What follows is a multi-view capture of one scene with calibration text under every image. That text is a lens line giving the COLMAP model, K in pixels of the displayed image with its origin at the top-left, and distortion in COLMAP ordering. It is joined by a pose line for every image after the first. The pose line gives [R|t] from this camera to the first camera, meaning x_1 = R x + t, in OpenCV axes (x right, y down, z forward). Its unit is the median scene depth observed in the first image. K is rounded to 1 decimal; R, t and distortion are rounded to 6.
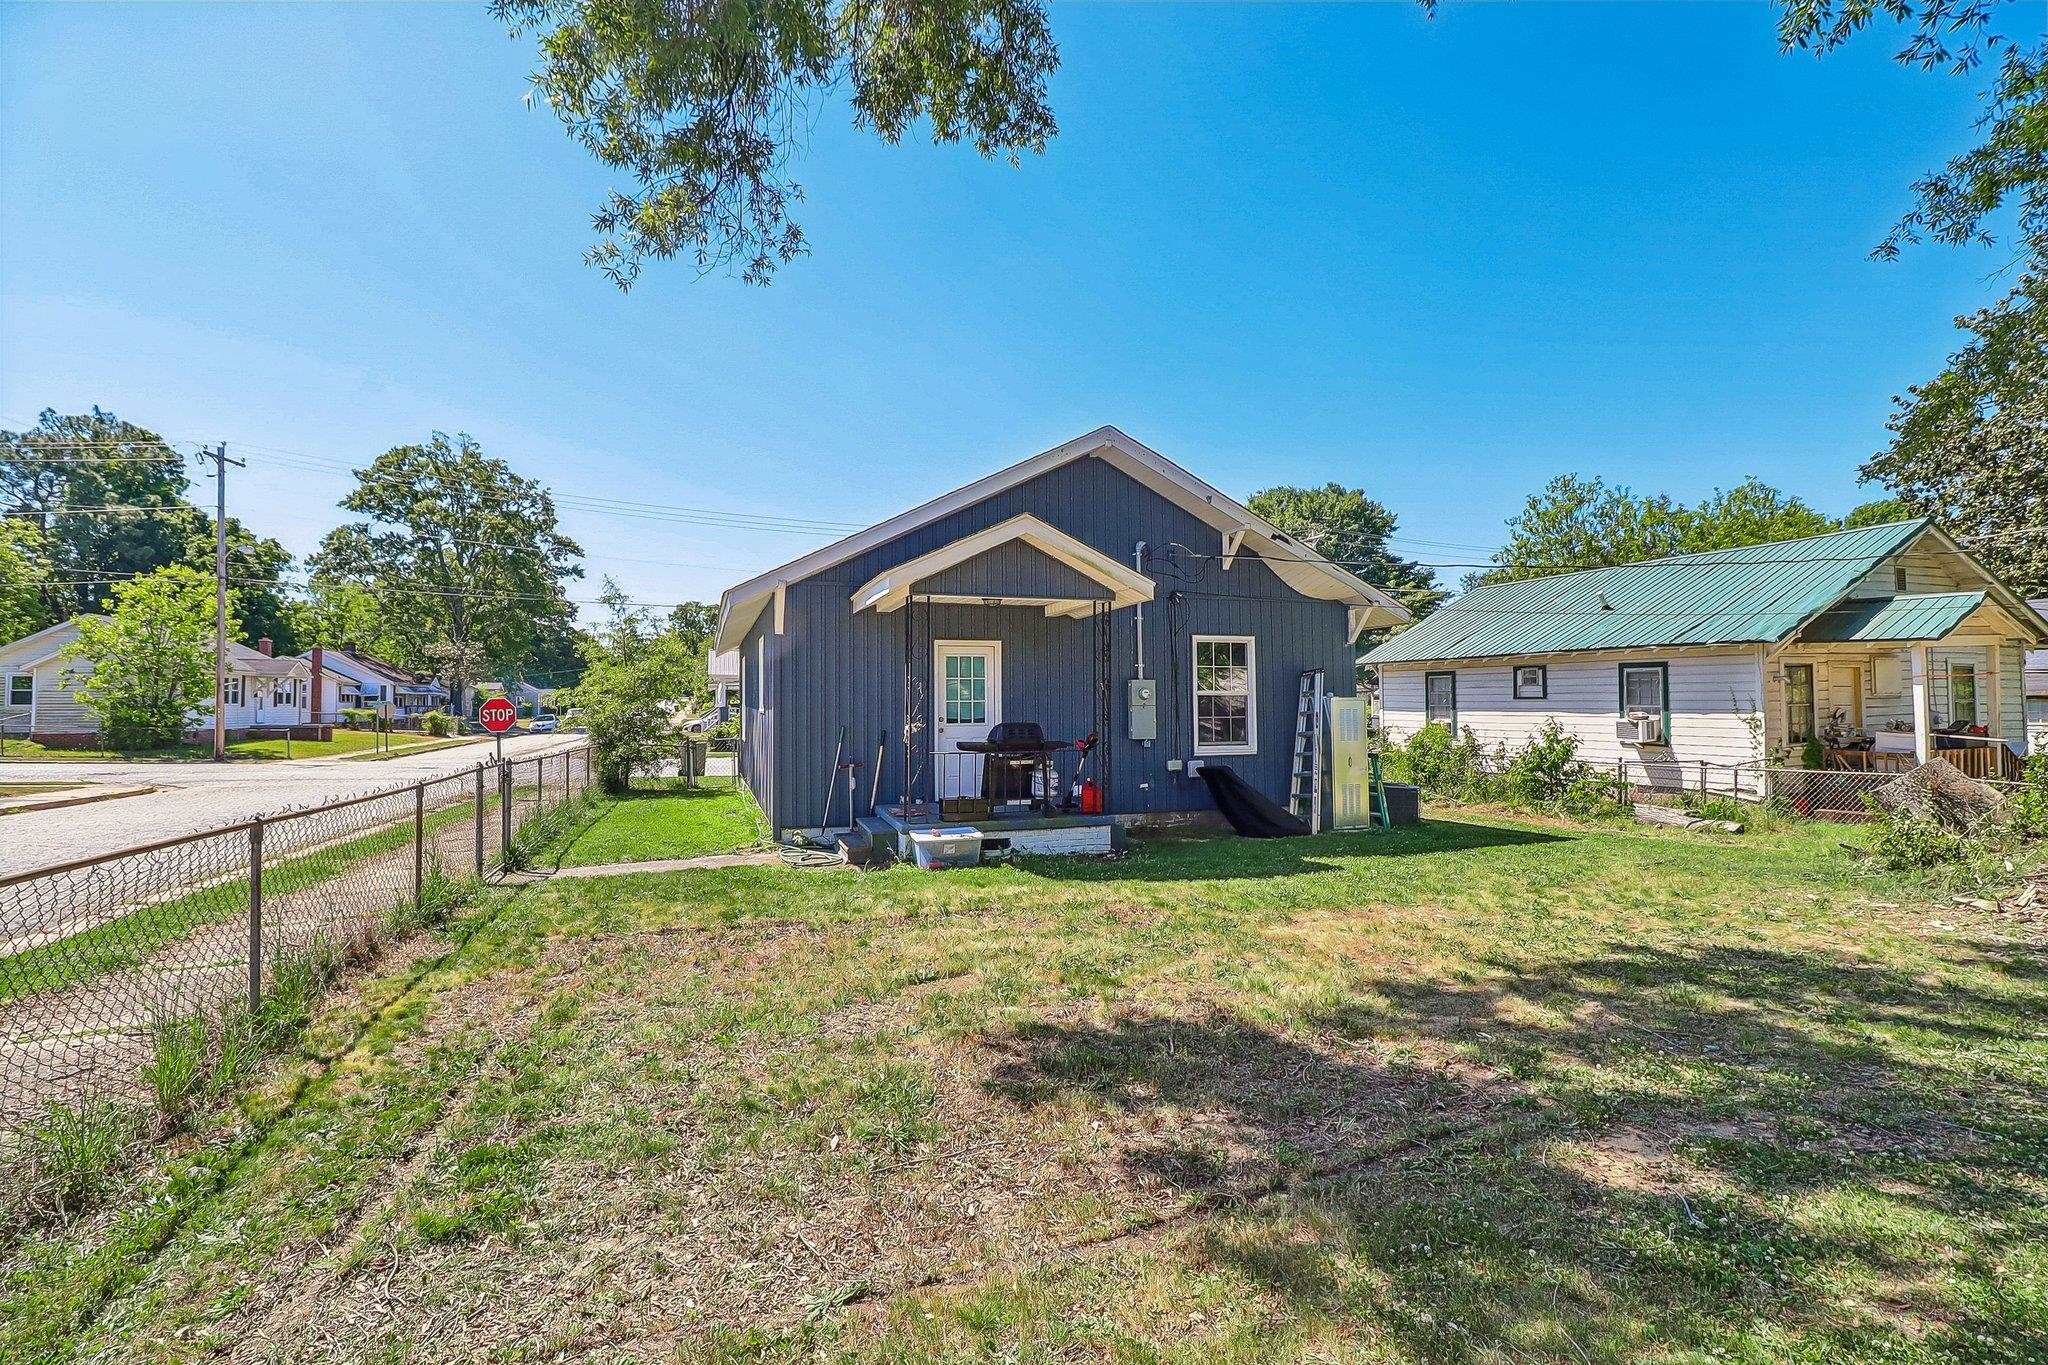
lens RADIAL K [[958.4, 0, 1024.0], [0, 958.4, 682.5], [0, 0, 1]] dist [0.000571, -0.012848]
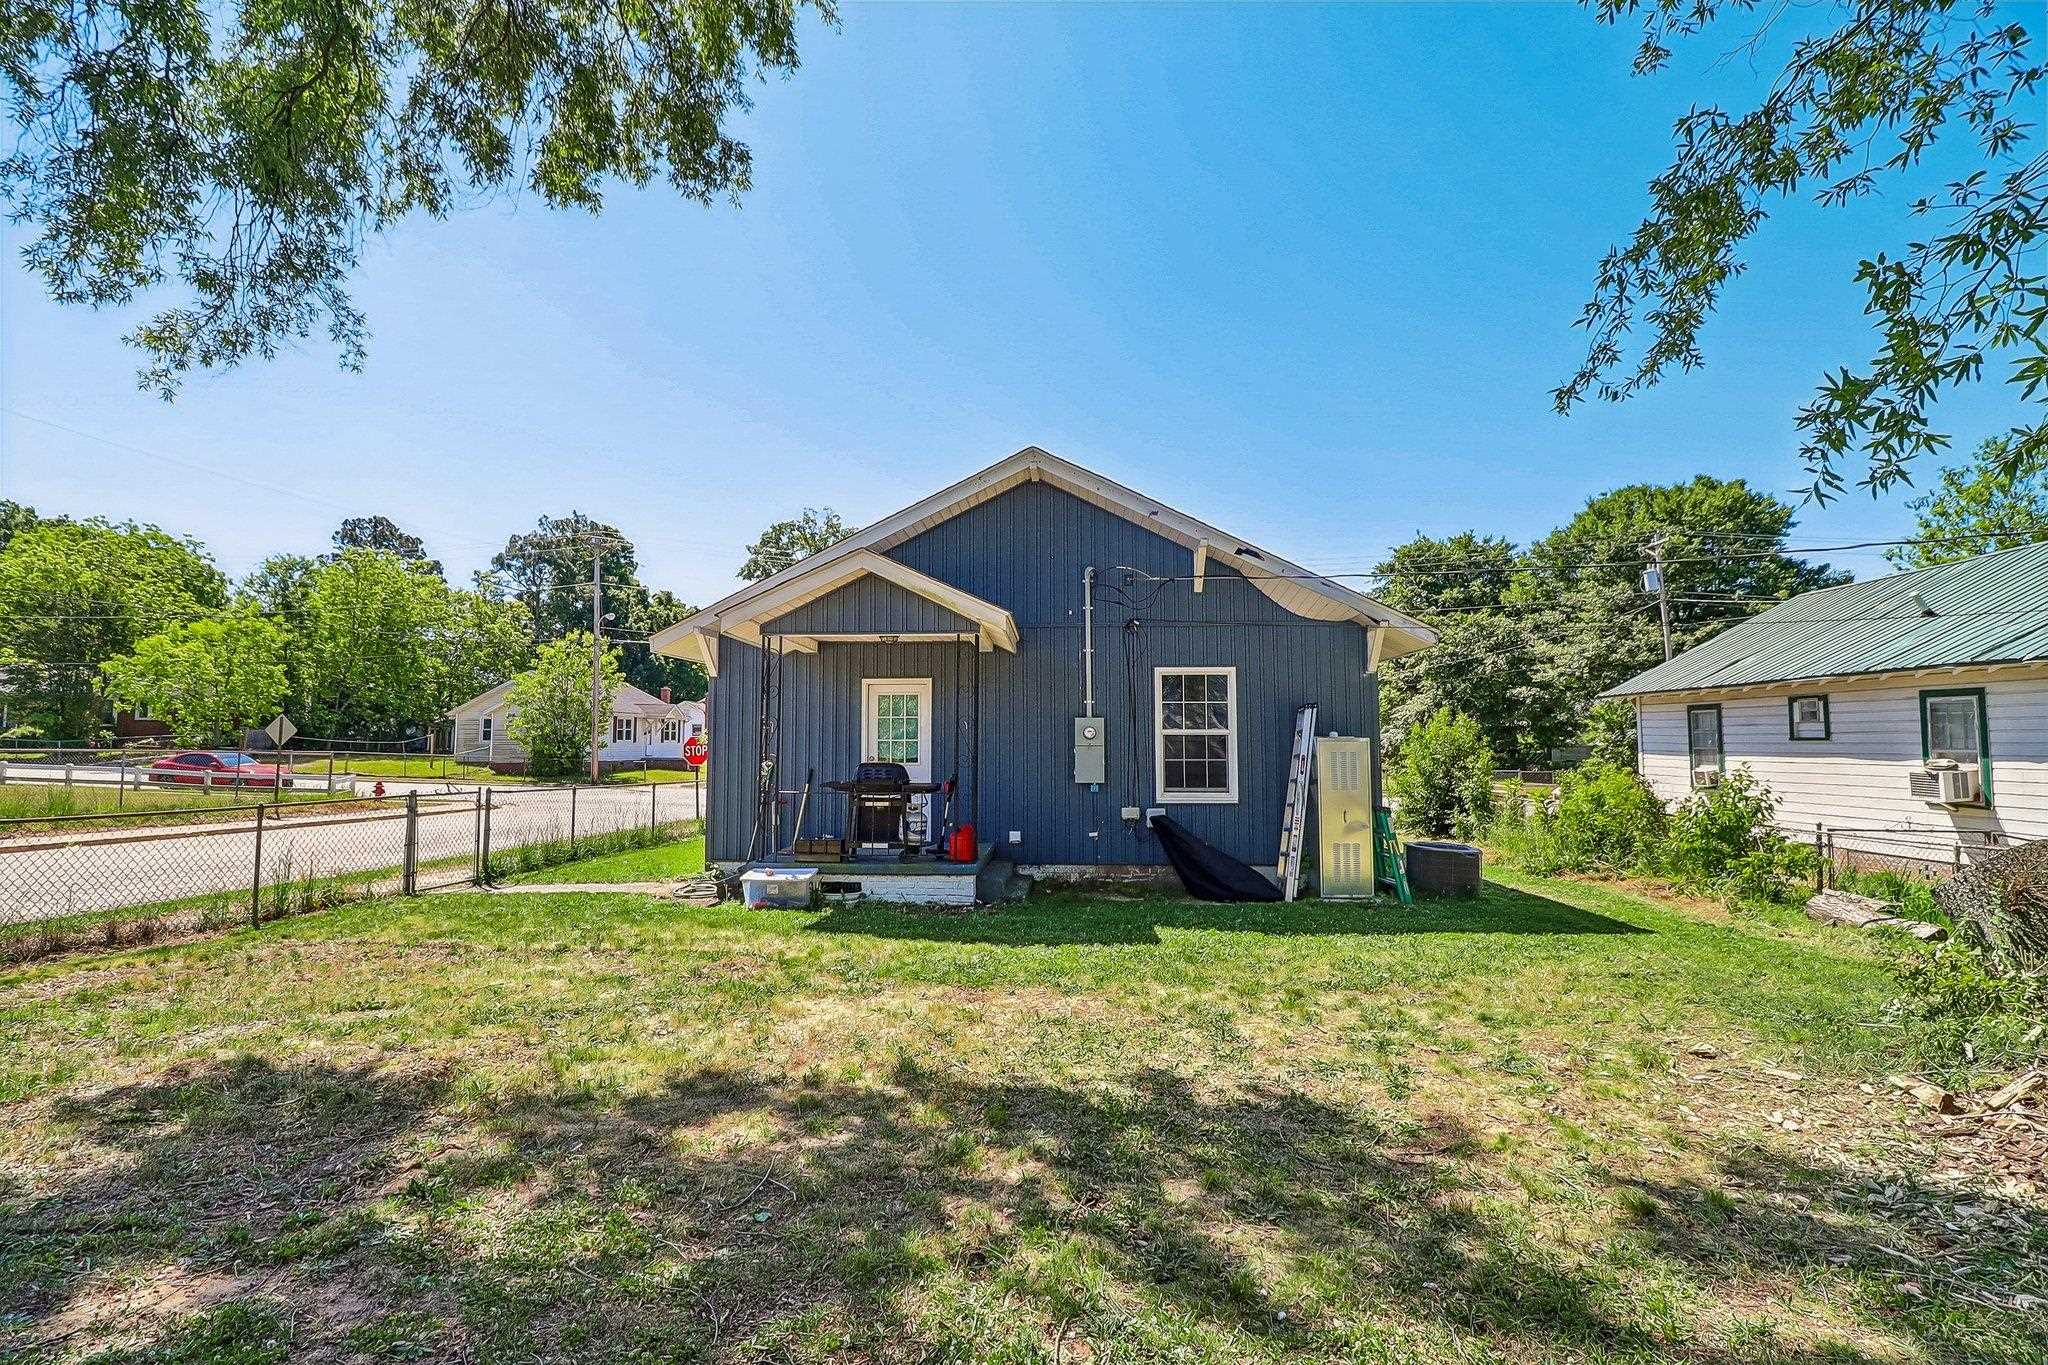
lens RADIAL K [[958.4, 0, 1024.0], [0, 958.4, 682.5], [0, 0, 1]] dist [0.000571, -0.012848]
pose [[0.923235, -0.018990, -0.383765, 0.399976], [0.003526, 0.999155, -0.040959, 0.000823], [0.384218, 0.036461, 0.922522, 0.128390]]
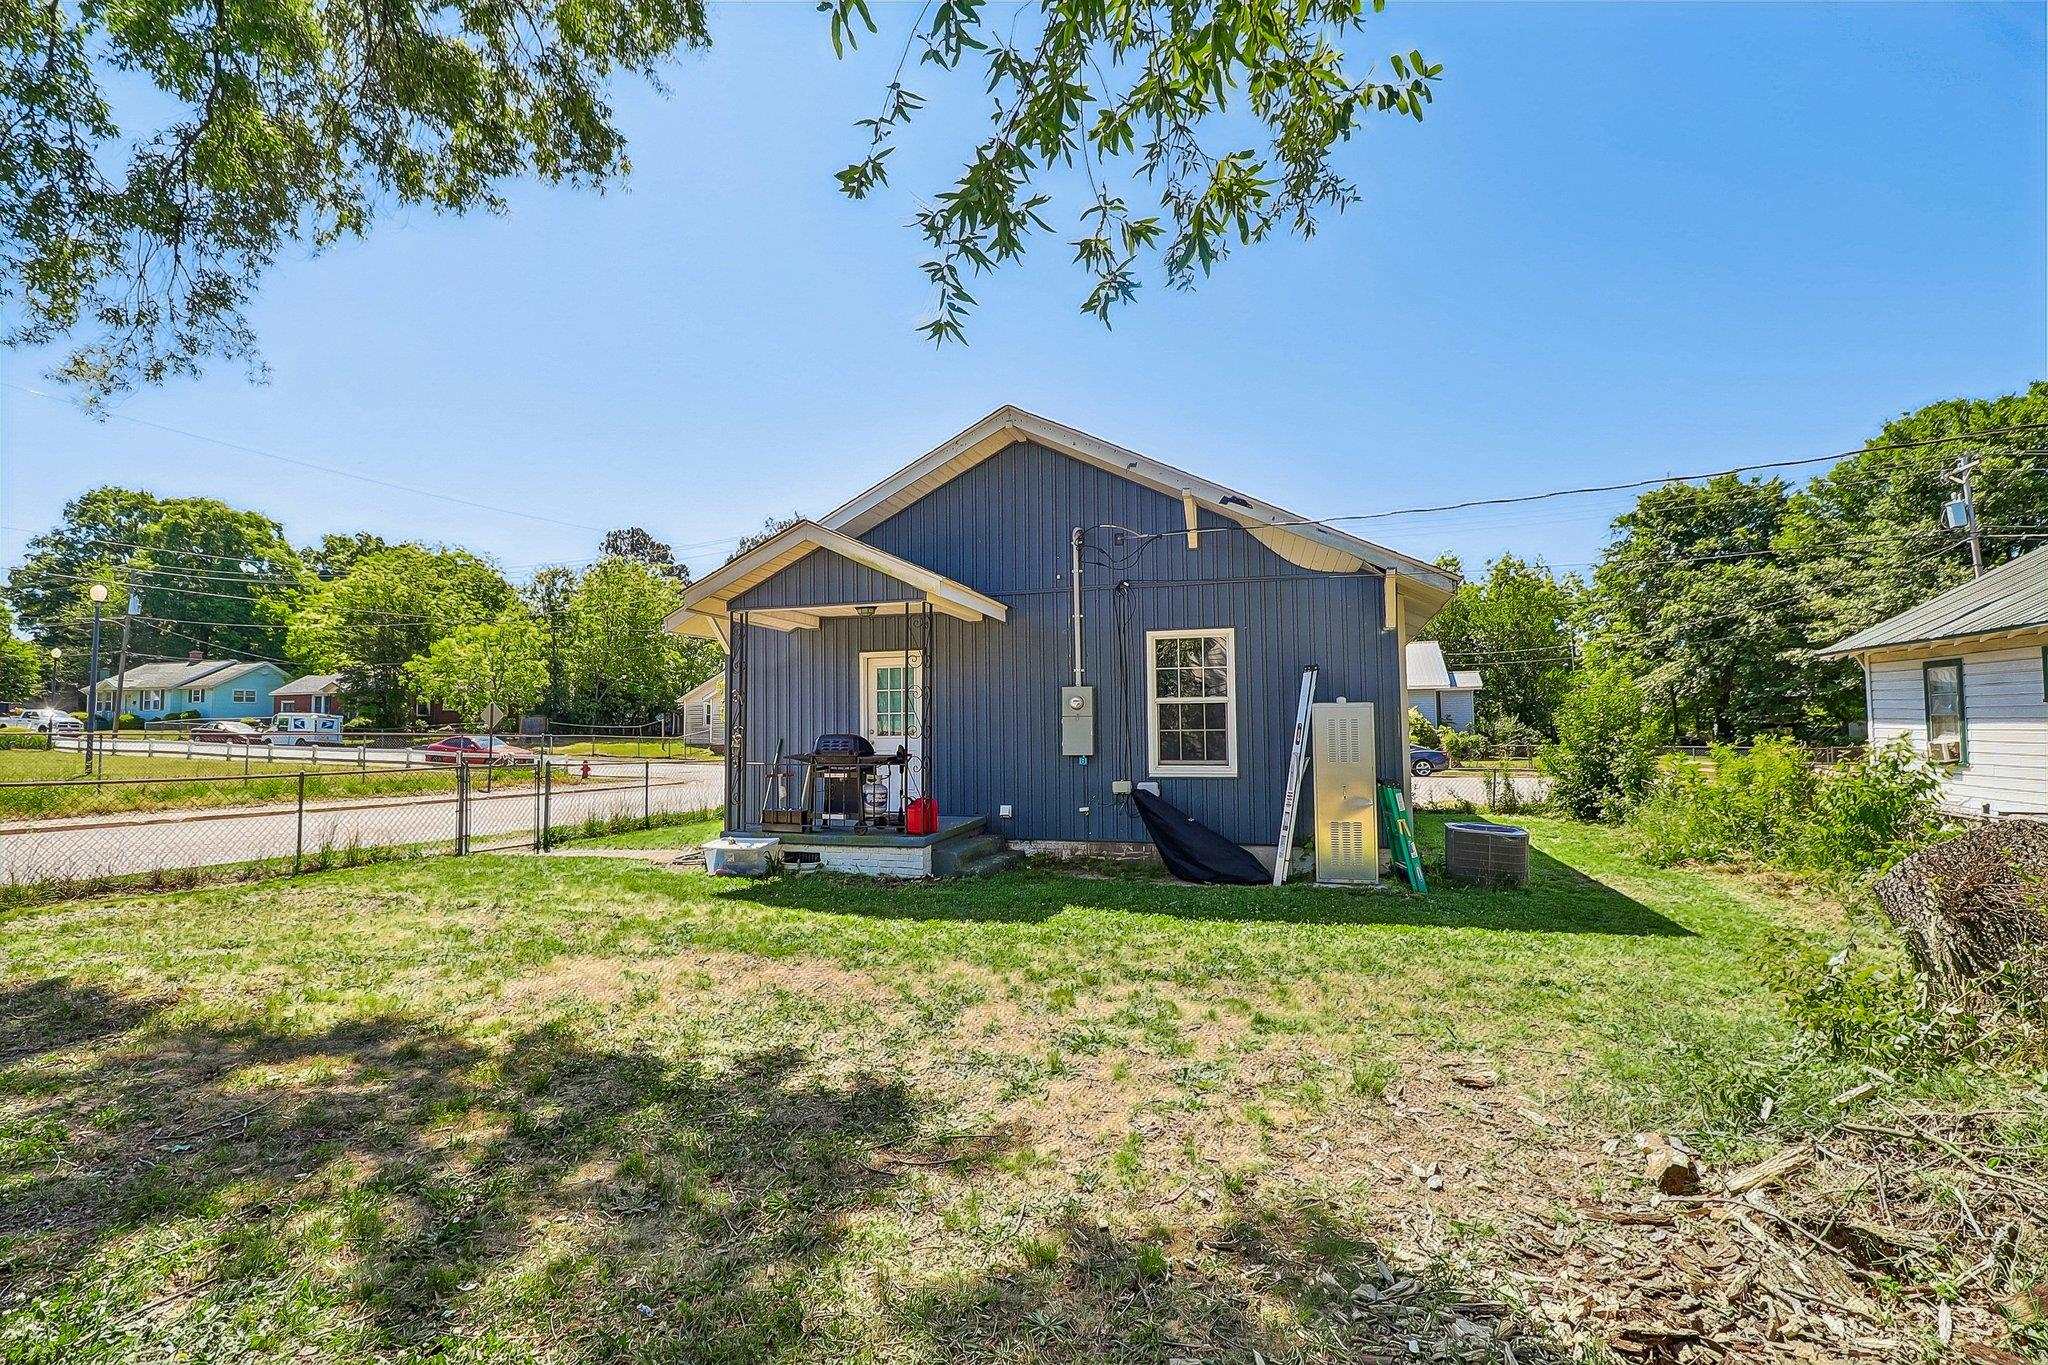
lens RADIAL K [[958.4, 0, 1024.0], [0, 958.4, 682.5], [0, 0, 1]] dist [0.000571, -0.012848]
pose [[0.803516, -0.029674, -0.594543, 0.575293], [0.018438, 0.999518, -0.024968, 0.013581], [0.594998, 0.009100, 0.803676, 0.264789]]
